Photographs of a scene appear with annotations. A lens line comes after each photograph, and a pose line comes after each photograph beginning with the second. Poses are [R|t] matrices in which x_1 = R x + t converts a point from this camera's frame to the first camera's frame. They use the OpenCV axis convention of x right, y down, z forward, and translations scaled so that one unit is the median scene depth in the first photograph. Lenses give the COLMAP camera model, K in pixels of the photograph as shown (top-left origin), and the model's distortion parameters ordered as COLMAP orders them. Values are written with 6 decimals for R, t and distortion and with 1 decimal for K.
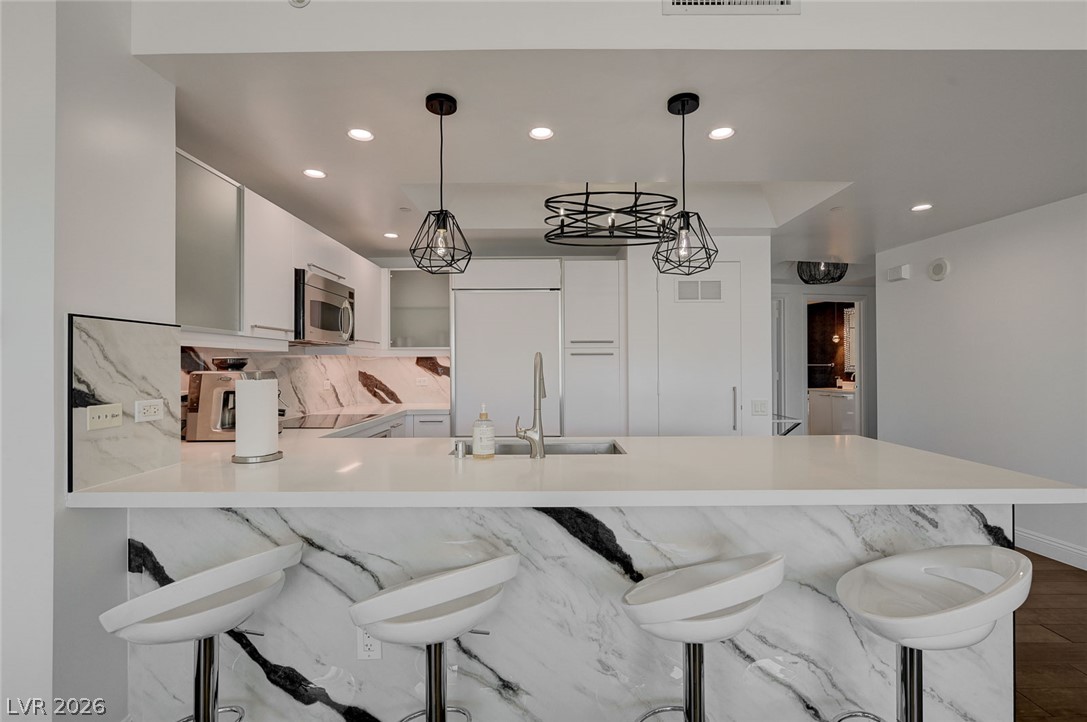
lens RADIAL K [[487.3, 0, 540.1], [0, 487.3, 359.2], [0, 0, 1]] dist [-0.001042, -0.001029]
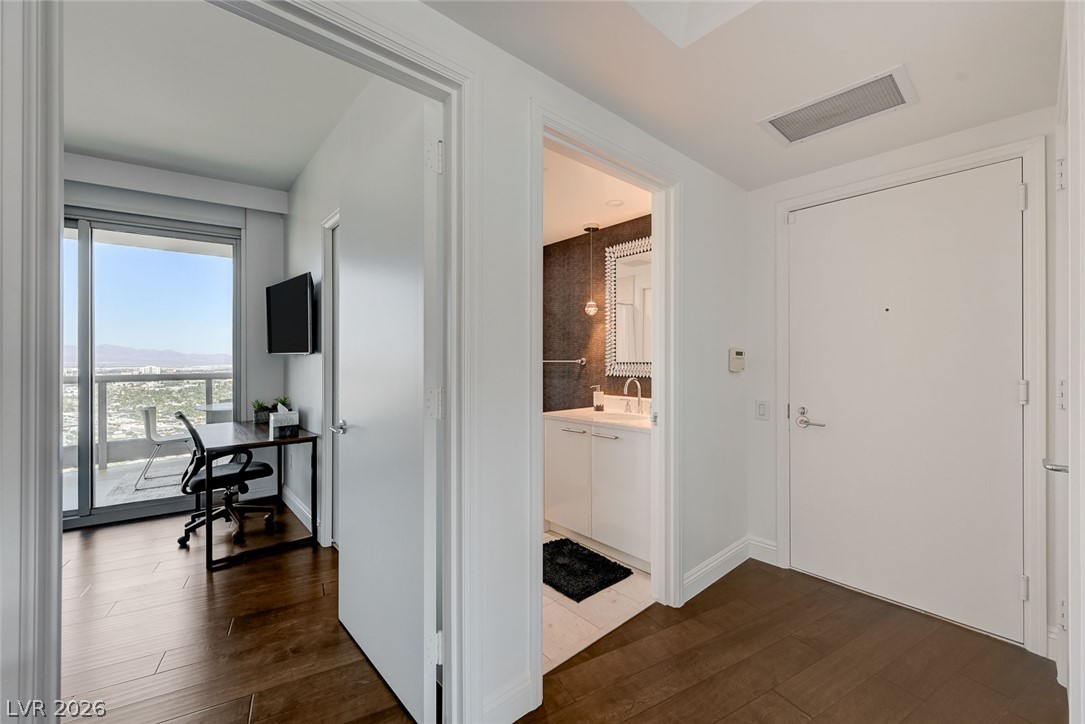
lens RADIAL K [[419.0, 0, 546.9], [0, 419.0, 362.5], [0, 0, 1]] dist [0.000791, 0.000060]
pose [[0.864286, 0.001194, 0.503000, 1.419804], [-0.007629, 0.999913, 0.010736, 0.035758], [-0.502943, -0.013116, 0.864220, 2.617472]]
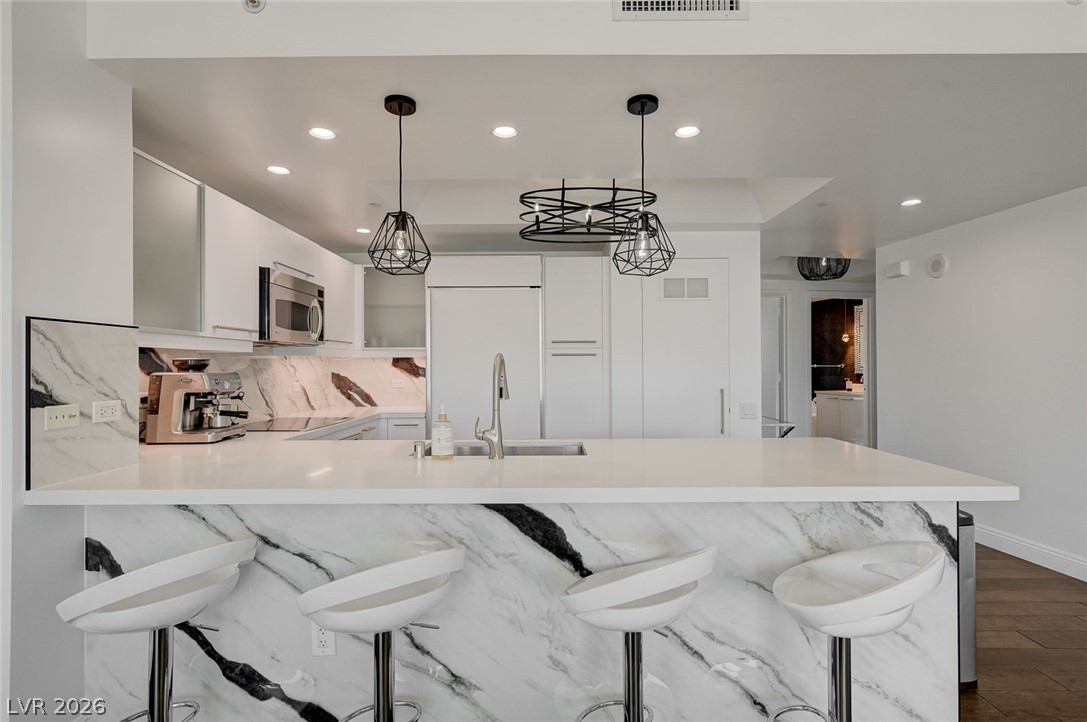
lens RADIAL K [[529.1, 0, 539.3], [0, 529.1, 360.8], [0, 0, 1]] dist [0.007747, -0.003395]
pose [[1.000000, 0.000149, 0.000361, 0.072279], [-0.000150, 0.999997, 0.002305, -0.001409], [-0.000361, -0.002305, 0.999997, -0.077883]]
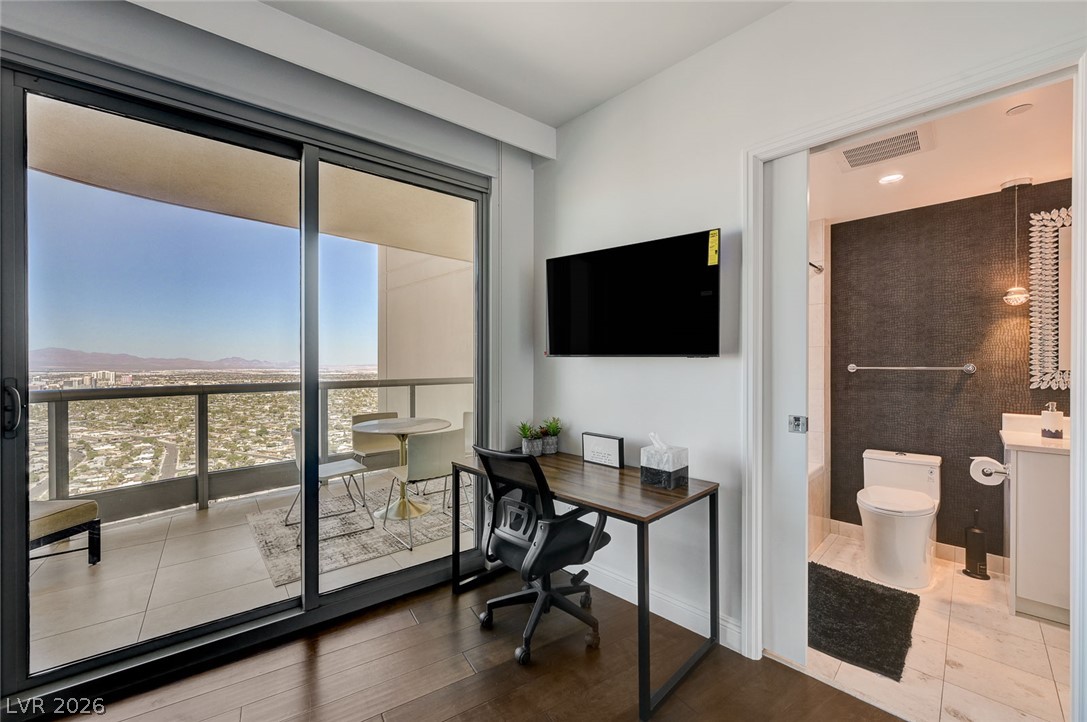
lens RADIAL K [[418.3, 0, 554.9], [0, 418.3, 366.1], [0, 0, 1]] dist [-0.000633, 0.000061]
pose [[0.832243, 0.004940, 0.554389, 0.623118], [-0.009878, 0.999934, 0.005919, 0.046144], [-0.554323, -0.010402, 0.832237, 3.713982]]
